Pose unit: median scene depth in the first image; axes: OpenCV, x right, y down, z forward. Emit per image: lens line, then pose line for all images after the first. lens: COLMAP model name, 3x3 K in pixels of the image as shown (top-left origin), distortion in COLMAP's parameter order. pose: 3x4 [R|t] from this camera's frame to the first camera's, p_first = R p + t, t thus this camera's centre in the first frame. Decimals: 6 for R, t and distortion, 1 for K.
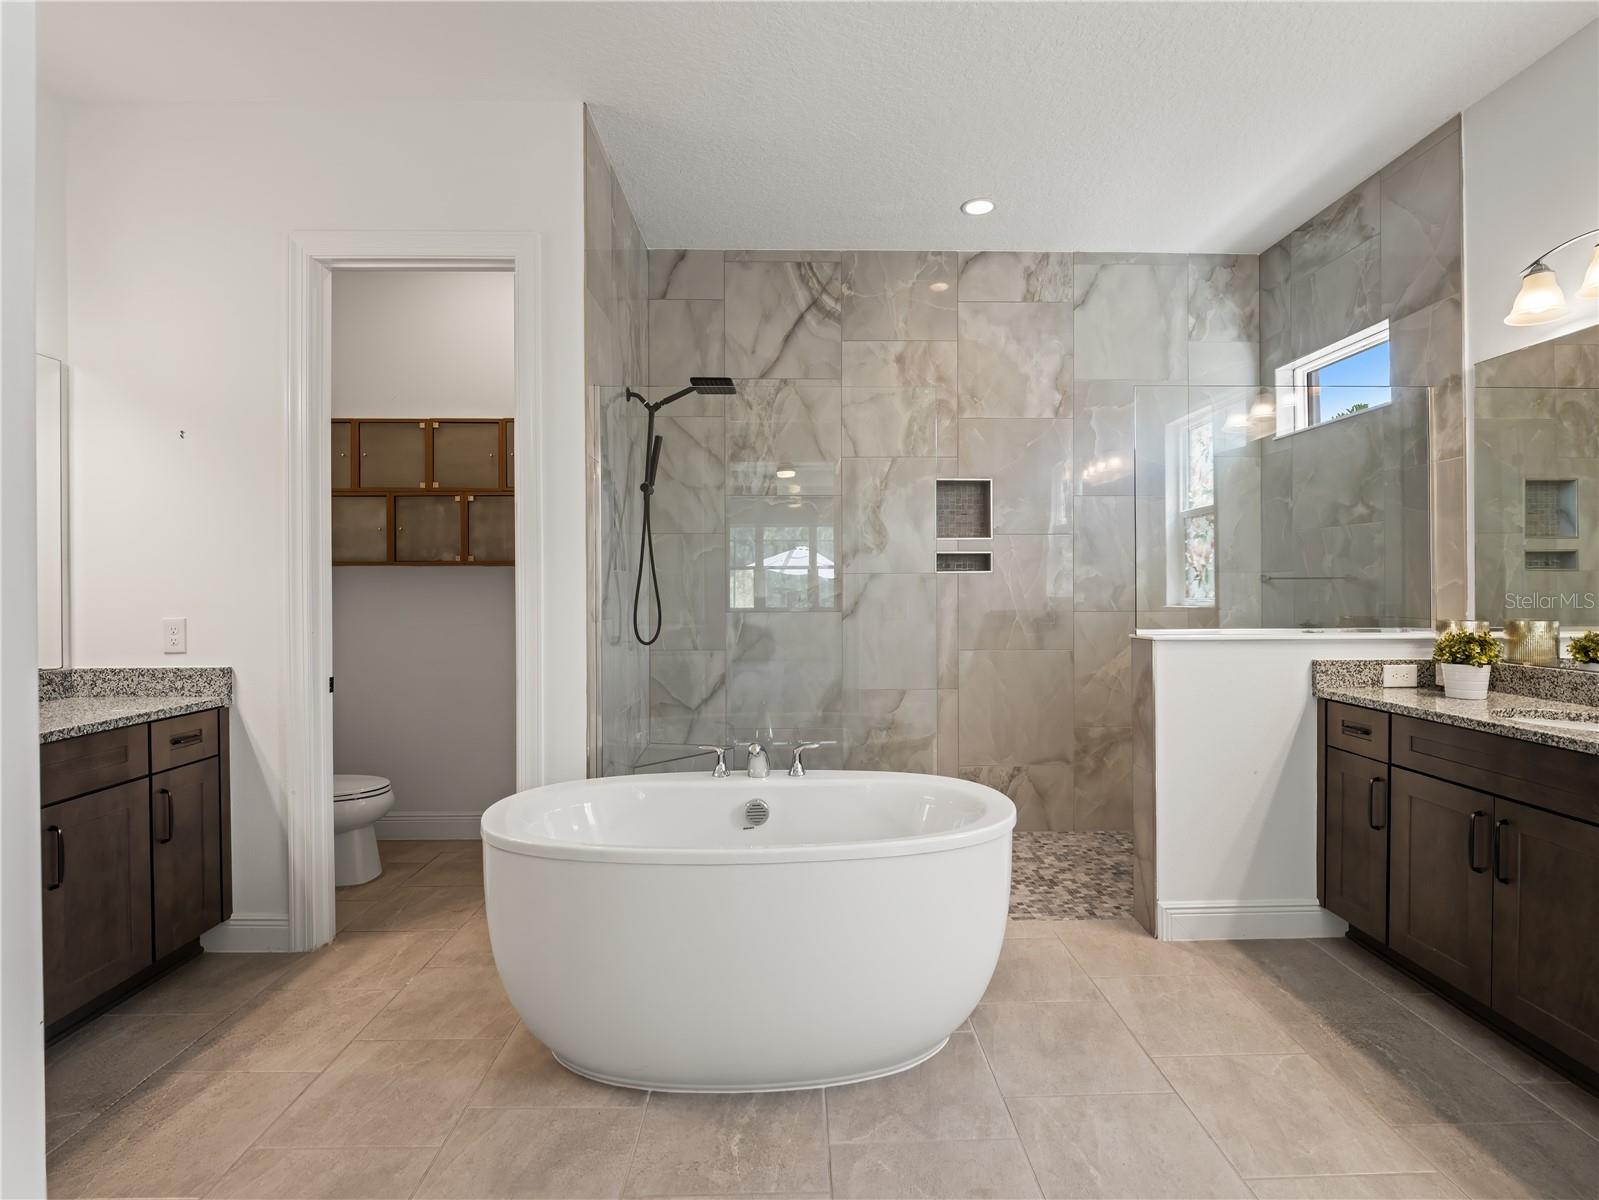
lens RADIAL K [[815.0, 0, 820.2], [0, 815.0, 589.2], [0, 0, 1]] dist [0.014072, -0.014063]
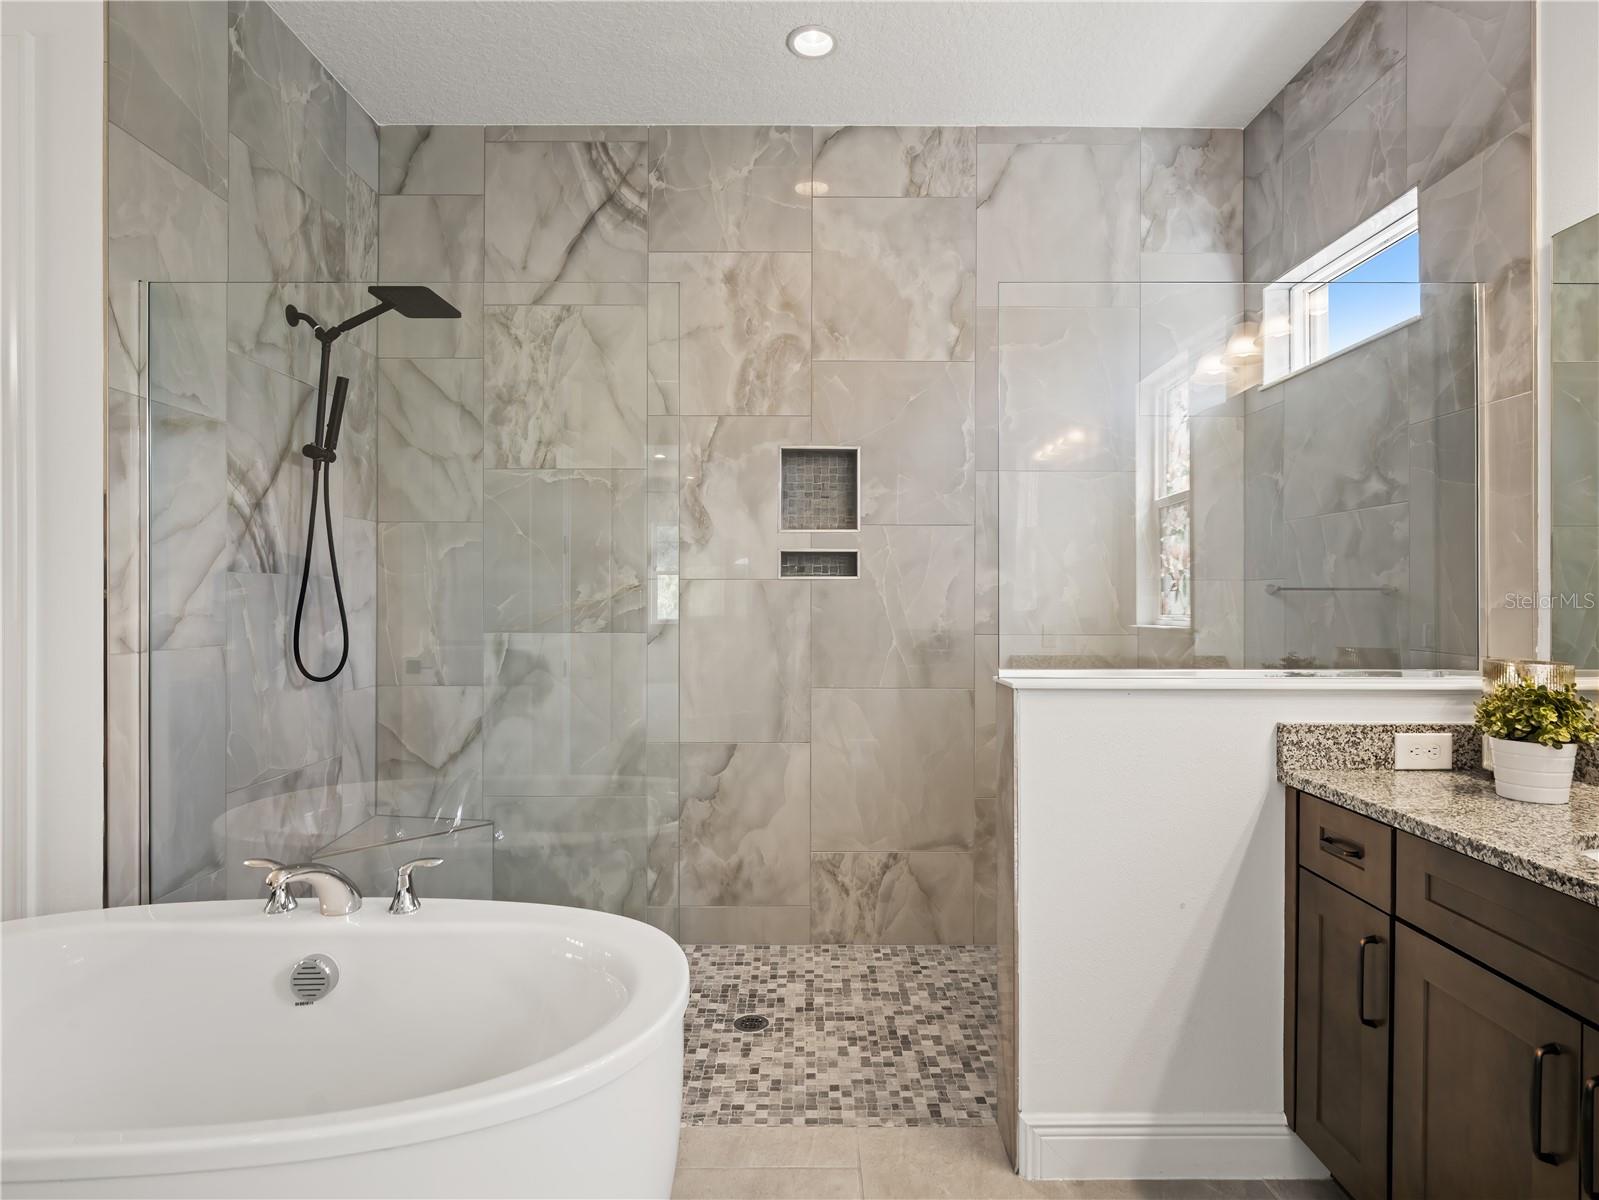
lens RADIAL K [[877.7, 0, 817.6], [0, 877.7, 596.7], [0, 0, 1]] dist [0.002502, 0.000370]
pose [[0.999586, 0.006048, -0.028117, 0.198223], [-0.006103, 0.999980, -0.001891, -0.003247], [0.028105, 0.002062, 0.999603, 0.239600]]
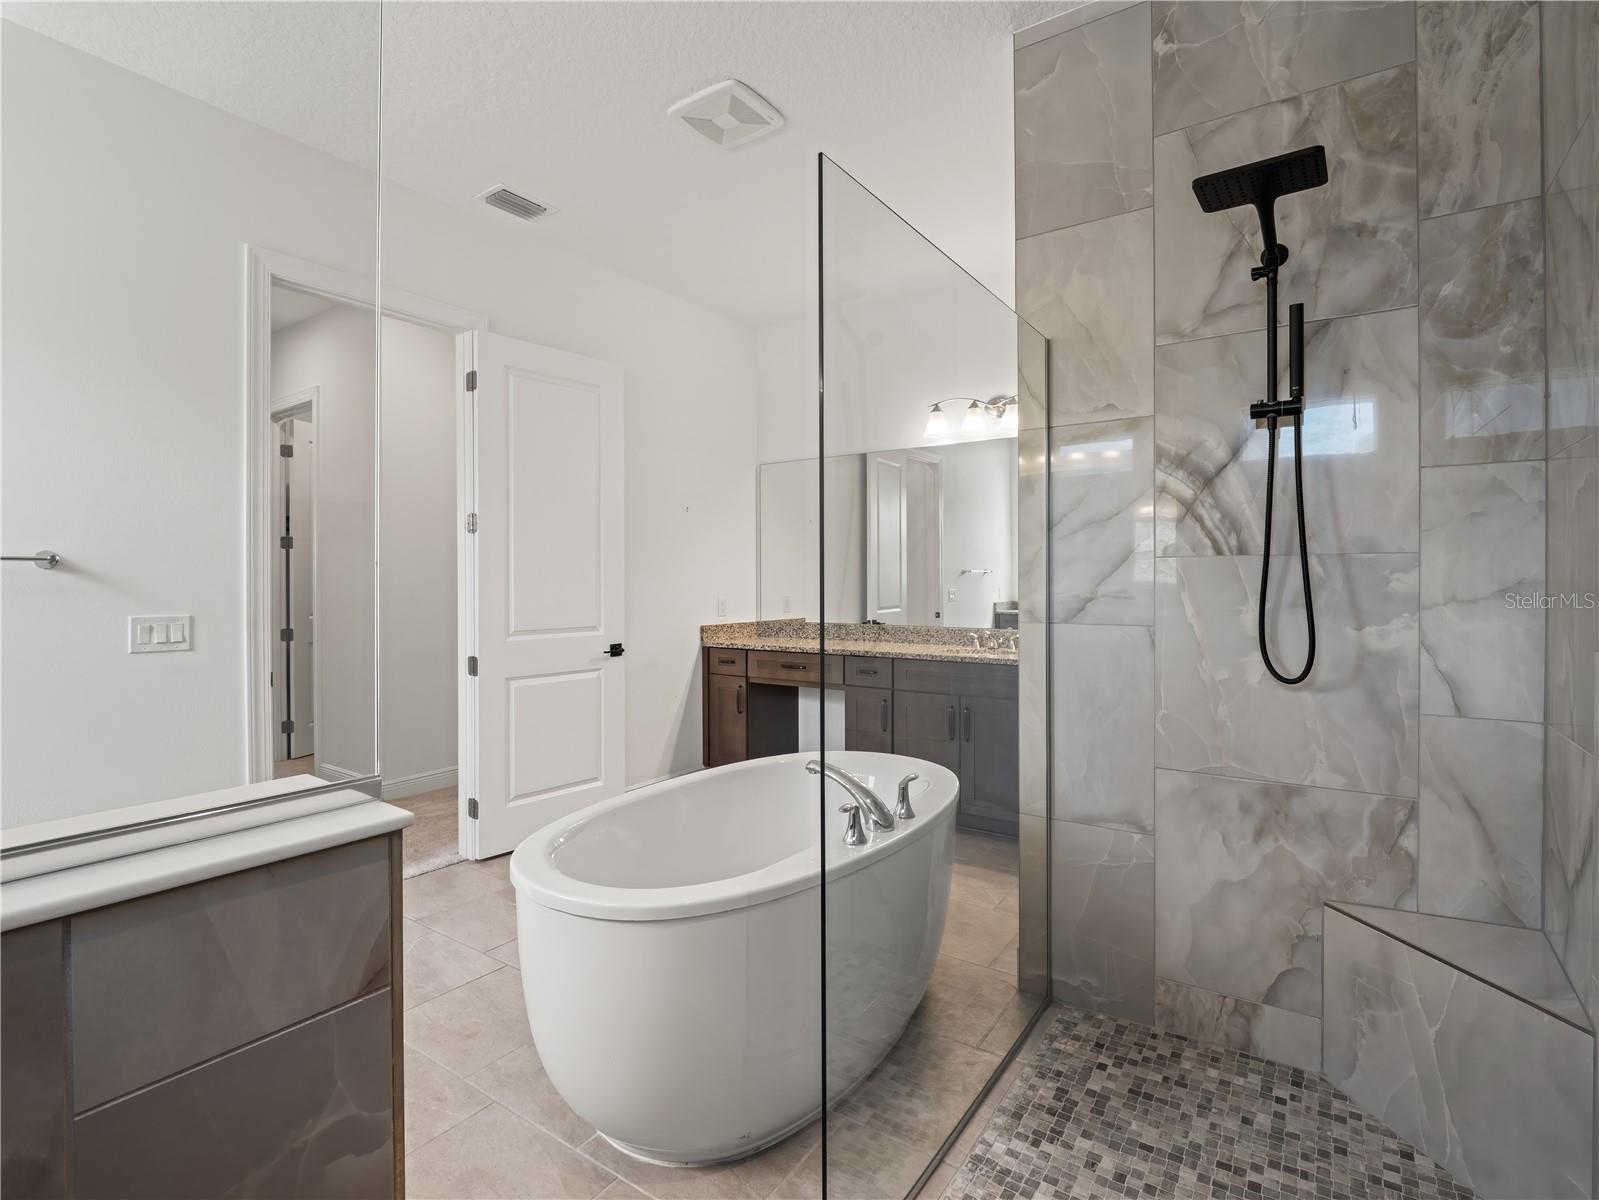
lens RADIAL K [[769.7, 0, 804.6], [0, 769.7, 596.7], [0, 0, 1]] dist [-0.020565, 0.001321]
pose [[-0.610097, 0.016833, -0.792148, 0.359710], [-0.001481, 0.999748, 0.022385, -0.002284], [0.792326, 0.014830, -0.609918, 0.923166]]
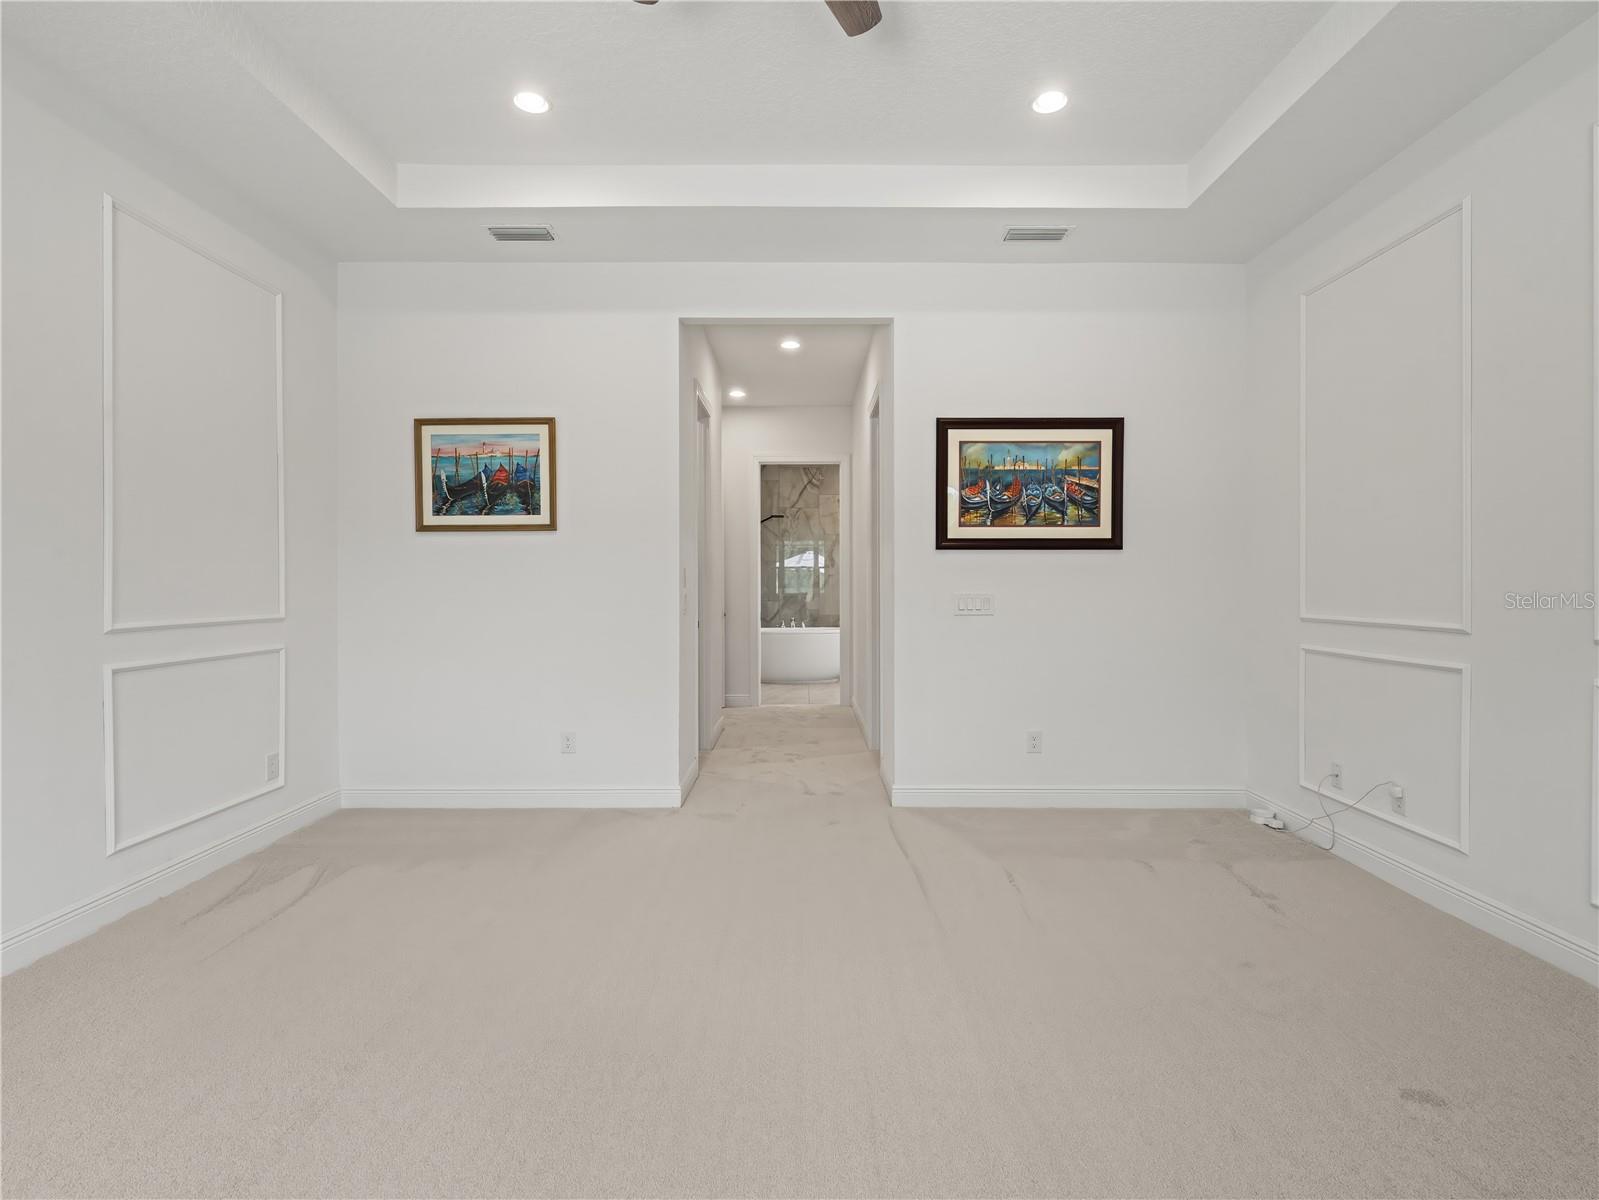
lens RADIAL K [[777.9, 0, 808.0], [0, 777.9, 589.0], [0, 0, 1]] dist [-0.016834, -0.000229]
pose [[0.999580, 0.003566, -0.028761, 0.066715], [-0.003290, 0.999948, 0.009655, 0.002792], [0.028794, -0.009556, 0.999540, -1.760249]]
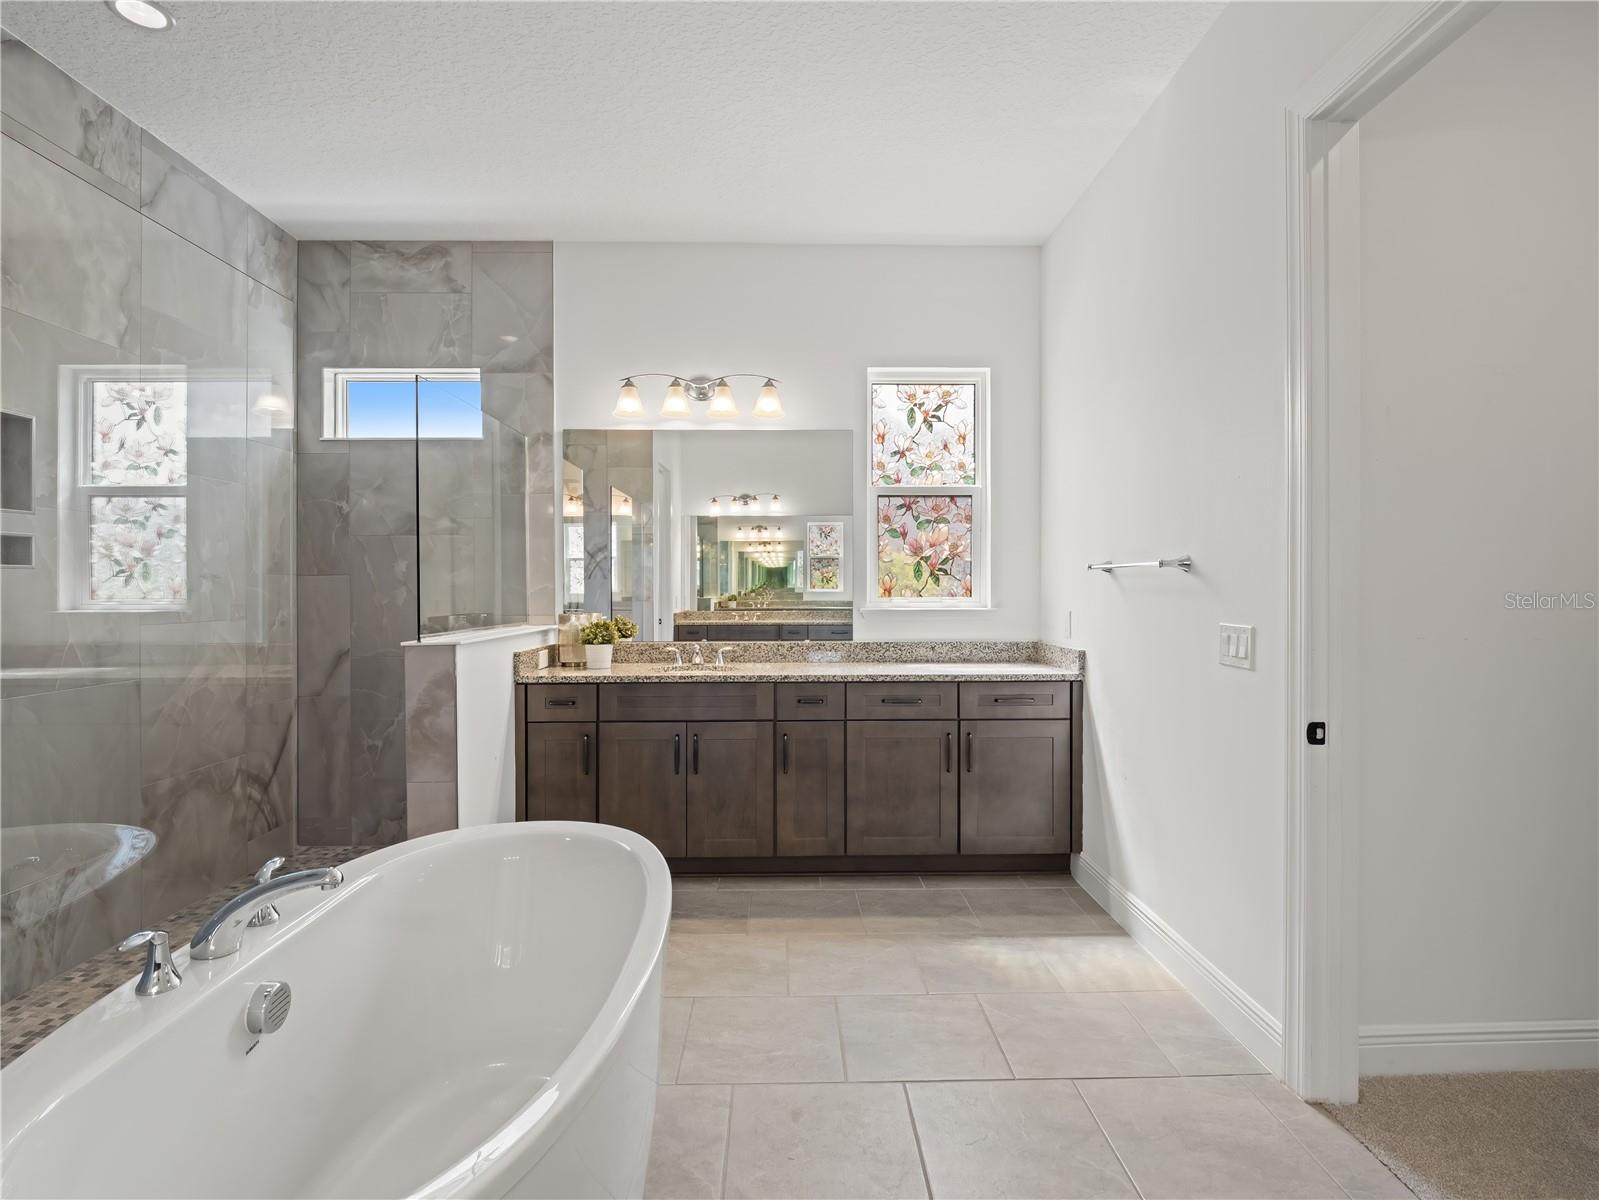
lens RADIAL K [[809.5, 0, 803.2], [0, 809.5, 586.9], [0, 0, 1]] dist [0.000121, 0.000089]
pose [[0.007332, 0.002975, 0.999969, -0.403298], [0.006430, 0.999975, -0.003022, -0.000831], [-0.999952, 0.006452, 0.007312, 0.417541]]
